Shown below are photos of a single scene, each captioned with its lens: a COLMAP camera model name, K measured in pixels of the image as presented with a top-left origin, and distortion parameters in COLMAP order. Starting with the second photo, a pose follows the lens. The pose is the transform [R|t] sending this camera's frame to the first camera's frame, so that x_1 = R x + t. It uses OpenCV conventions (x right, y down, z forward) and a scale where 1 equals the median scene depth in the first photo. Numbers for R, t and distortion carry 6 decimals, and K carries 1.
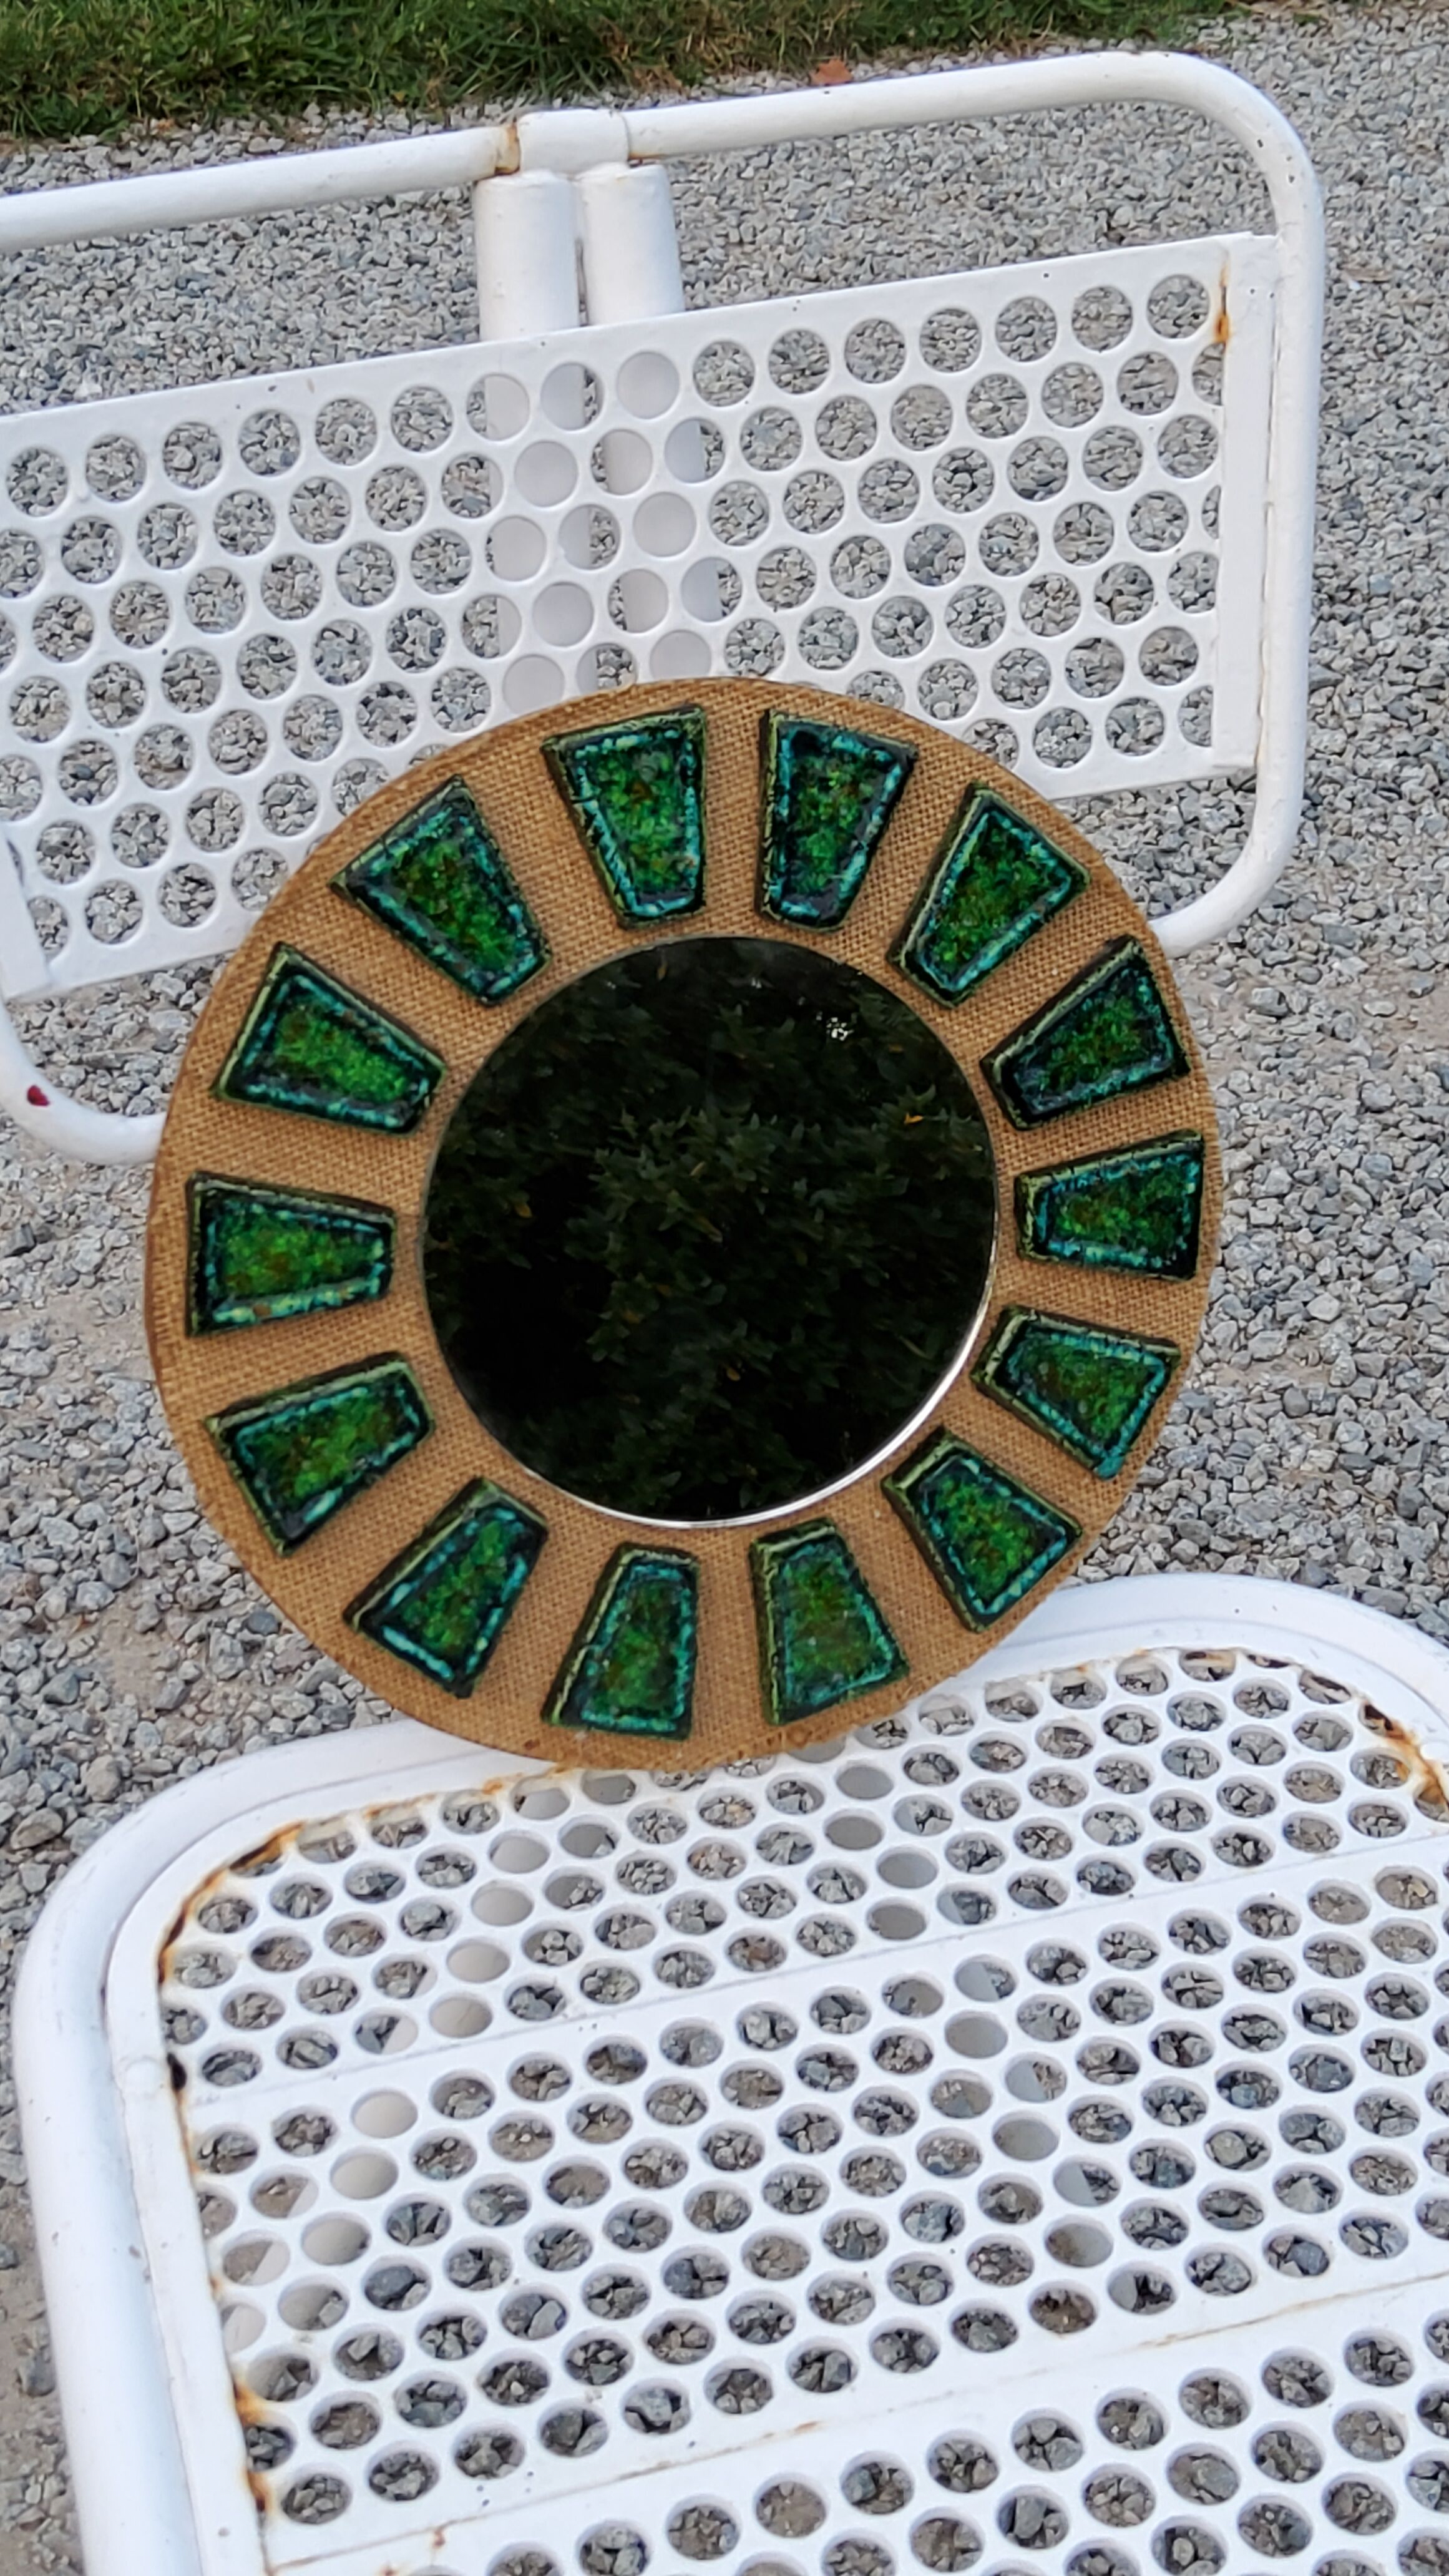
lens RADIAL K [[3888.8, 0, 741.0], [0, 3888.8, 1269.6], [0, 0, 1]] dist [0.118115, 0.000000]
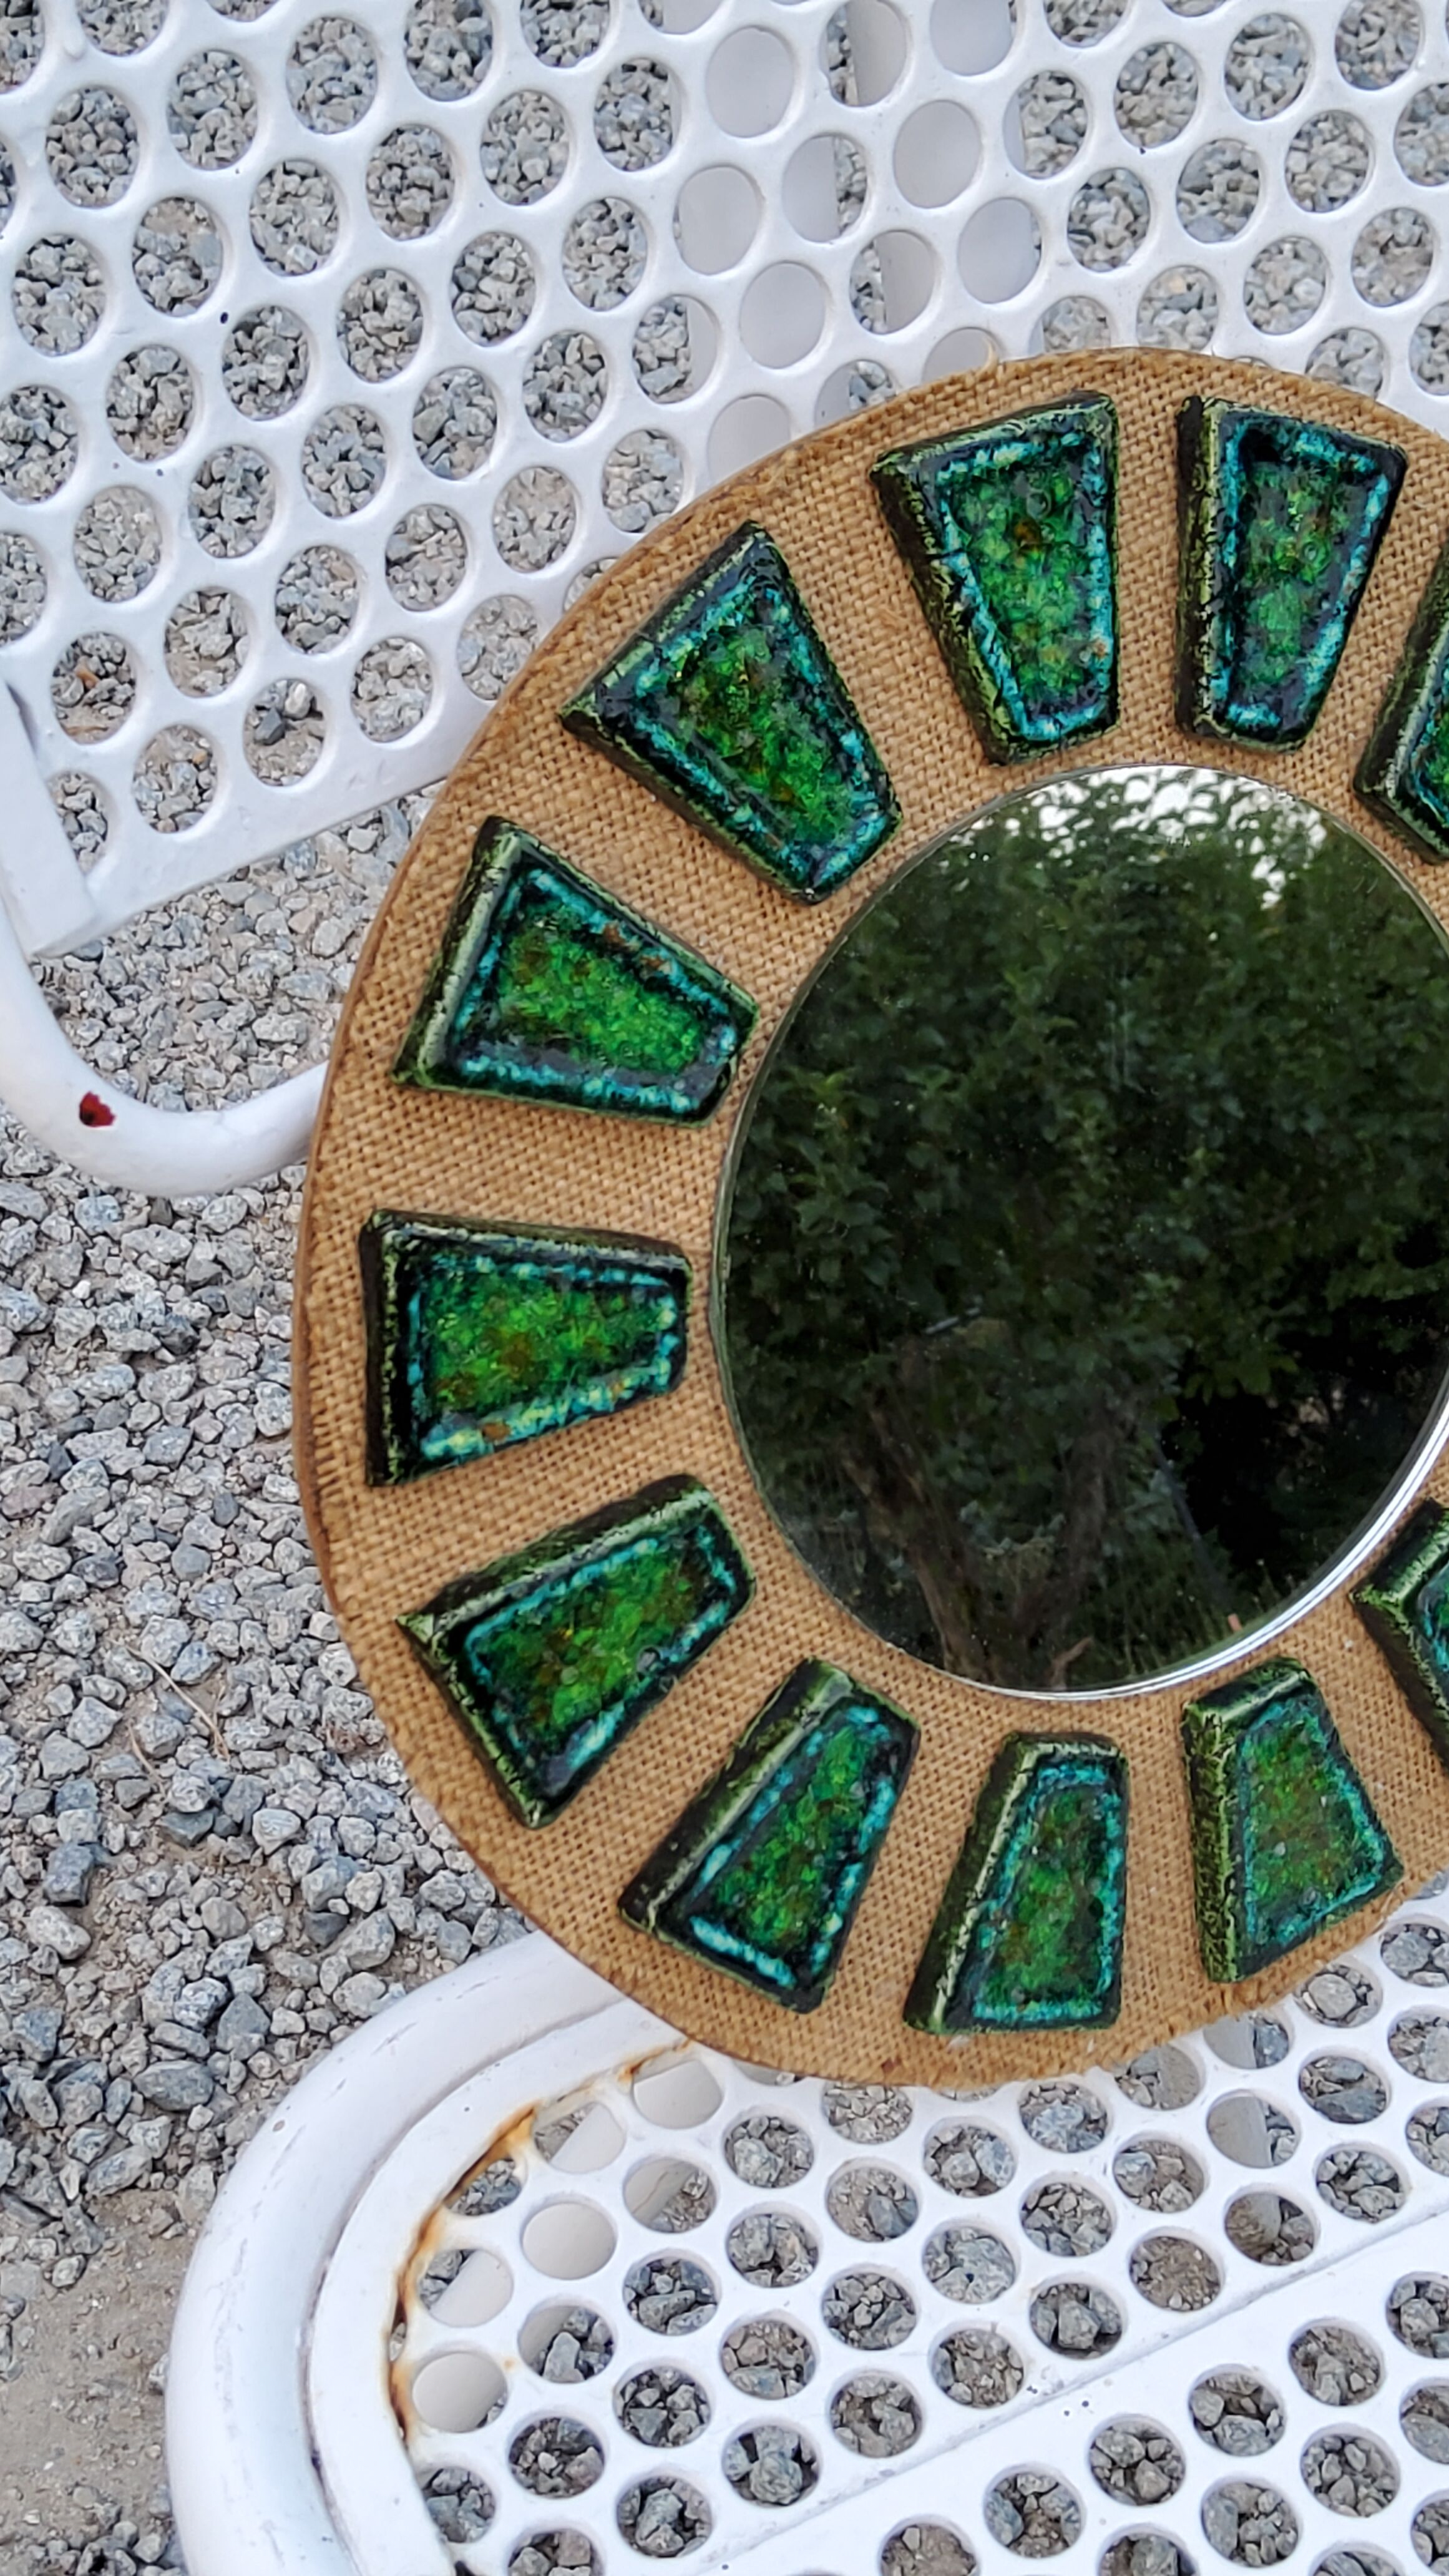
lens RADIAL K [[3888.8, 0, 741.5], [0, 3888.8, 1270.9], [0, 0, 1]] dist [0.118115, 0.000000]
pose [[0.978035, -0.089524, 0.188239, -0.190838], [0.088217, 0.995983, 0.015325, -0.019534], [-0.188855, 0.001617, 0.982004, 0.387748]]
